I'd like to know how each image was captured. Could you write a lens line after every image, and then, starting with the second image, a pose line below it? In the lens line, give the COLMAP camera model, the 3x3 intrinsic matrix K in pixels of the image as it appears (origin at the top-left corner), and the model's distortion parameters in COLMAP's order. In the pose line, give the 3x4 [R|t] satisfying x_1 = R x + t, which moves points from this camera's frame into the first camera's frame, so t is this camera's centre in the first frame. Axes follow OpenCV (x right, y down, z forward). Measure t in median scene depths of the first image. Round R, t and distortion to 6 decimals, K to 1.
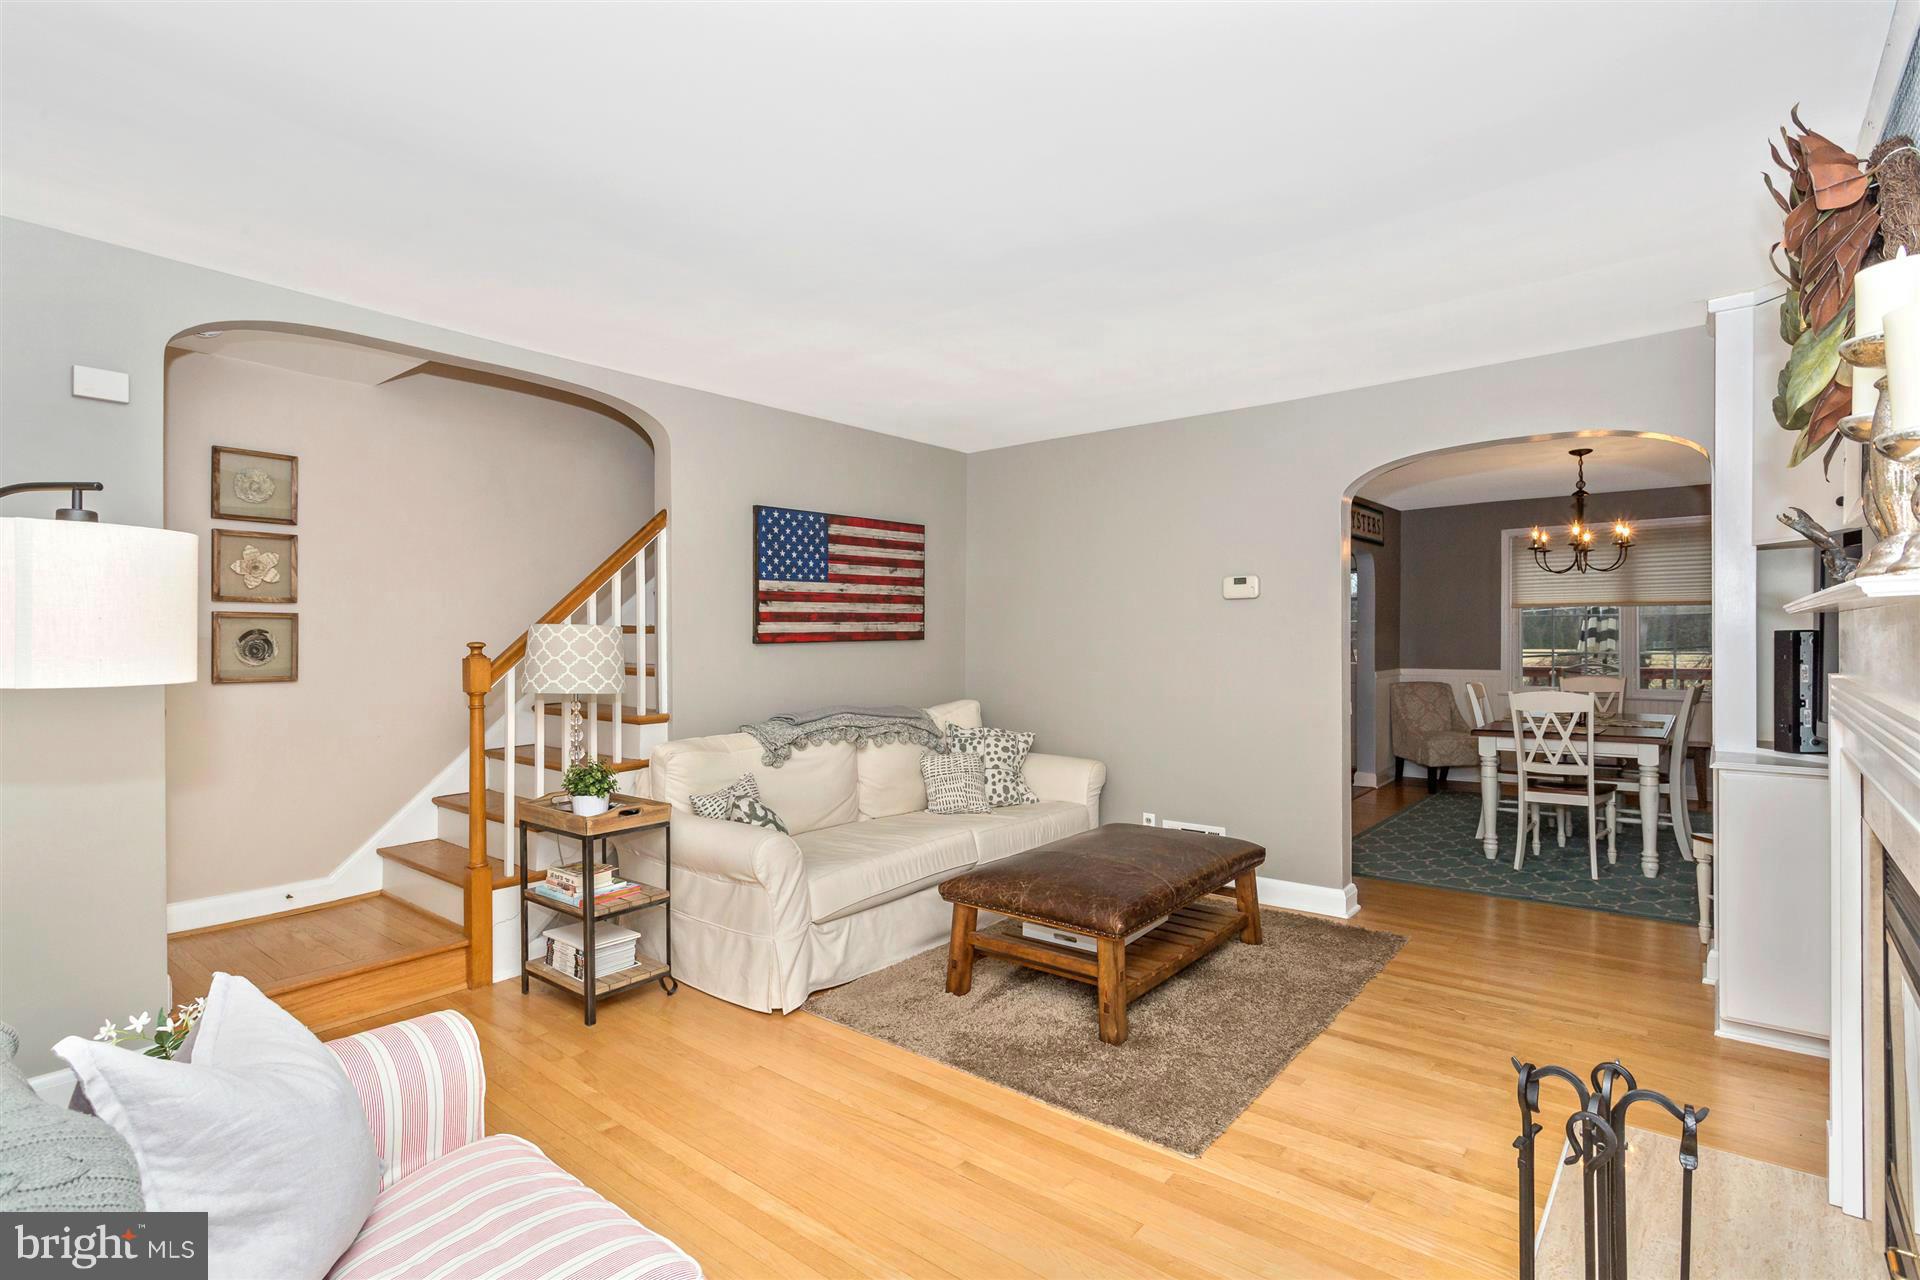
lens RADIAL K [[918.4, 0, 998.8], [0, 918.4, 640.6], [0, 0, 1]] dist [-0.013329, 0.004288]
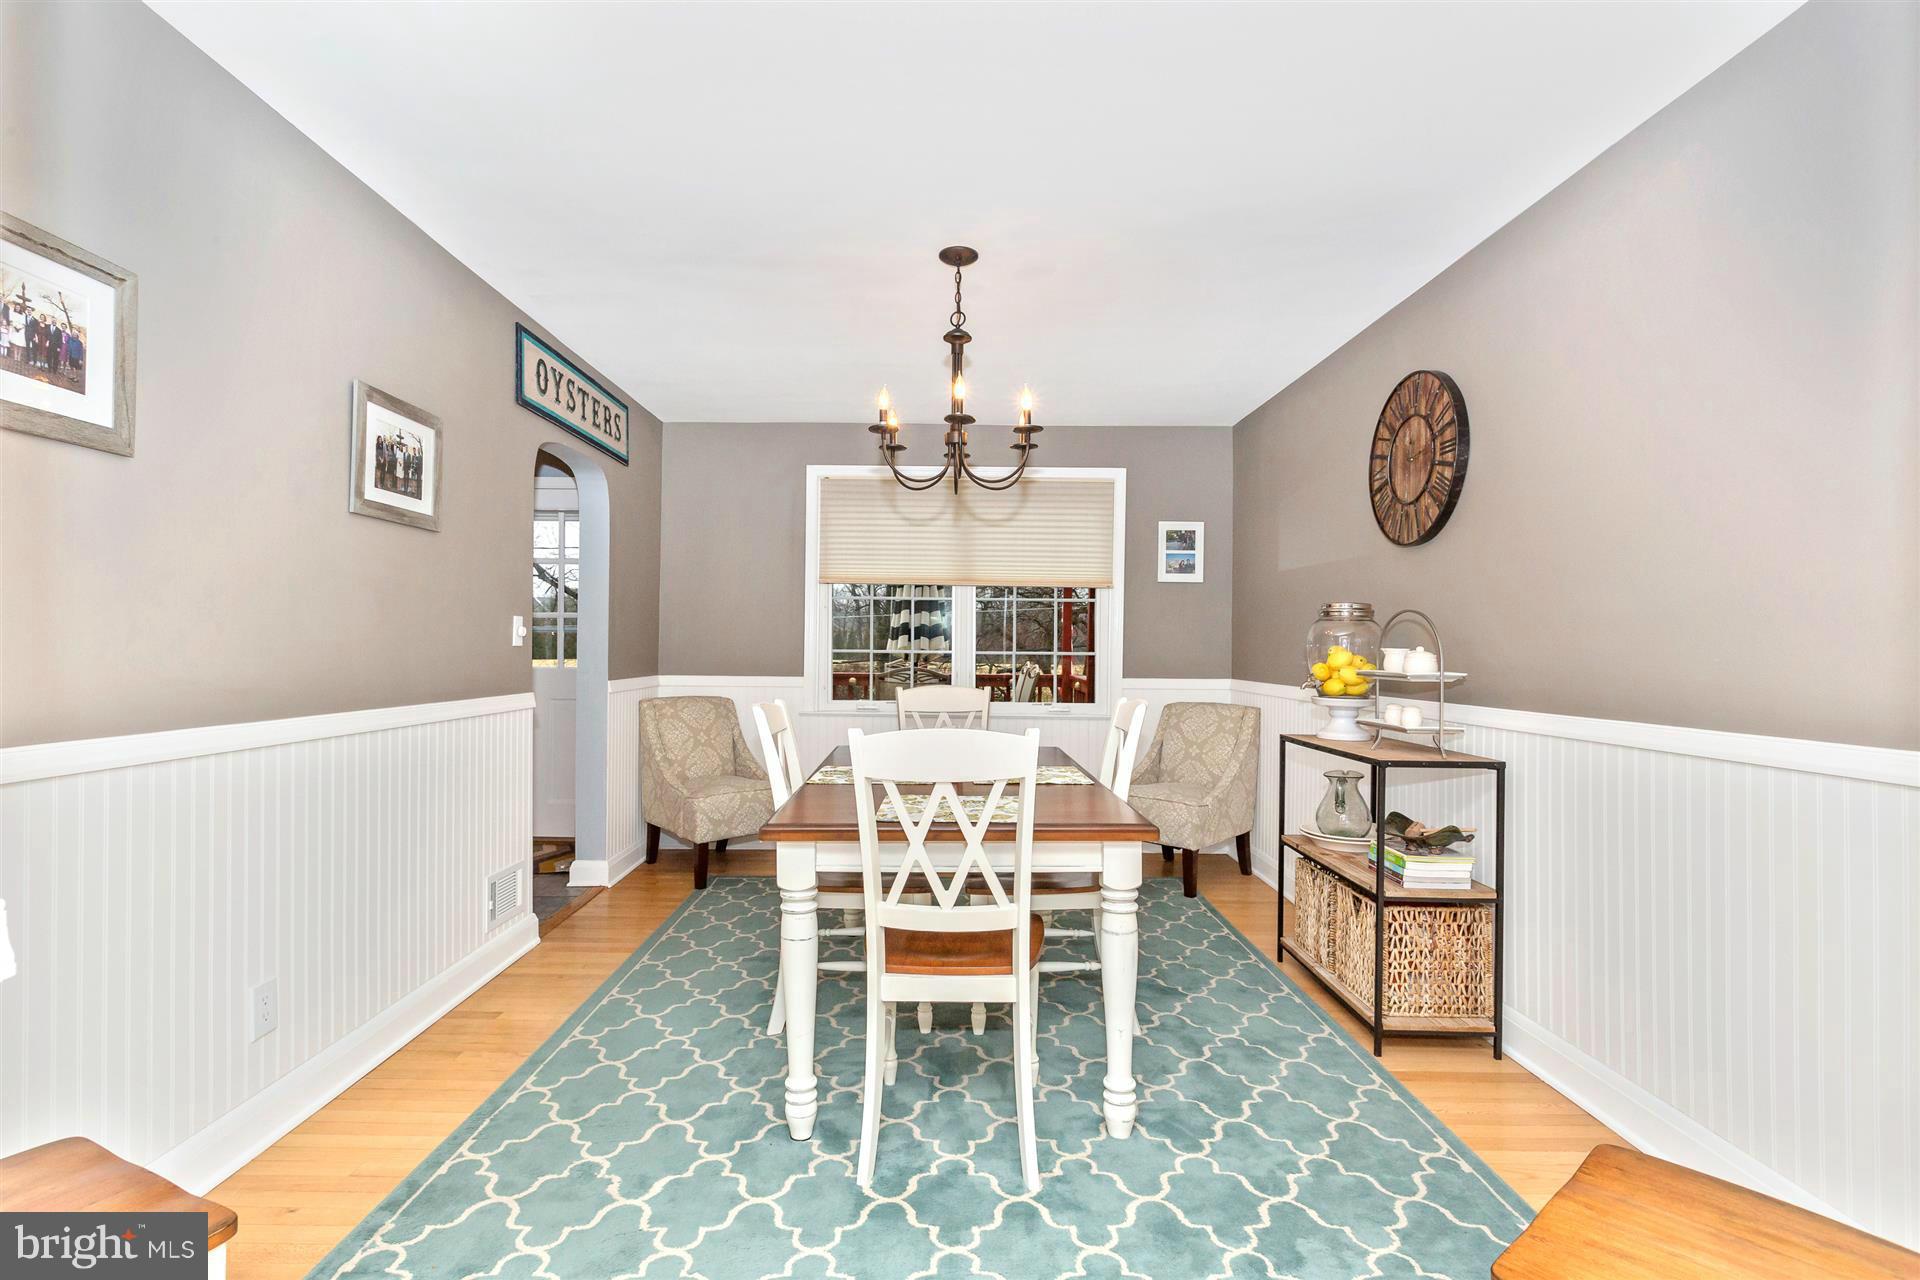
lens RADIAL K [[918.4, 0, 945.9], [0, 918.4, 631.6], [0, 0, 1]] dist [-0.013329, 0.004288]
pose [[0.781975, 0.022160, 0.622916, 0.390416], [-0.007786, 0.999637, -0.025788, 0.028323], [-0.623262, 0.015315, 0.781863, 0.757254]]
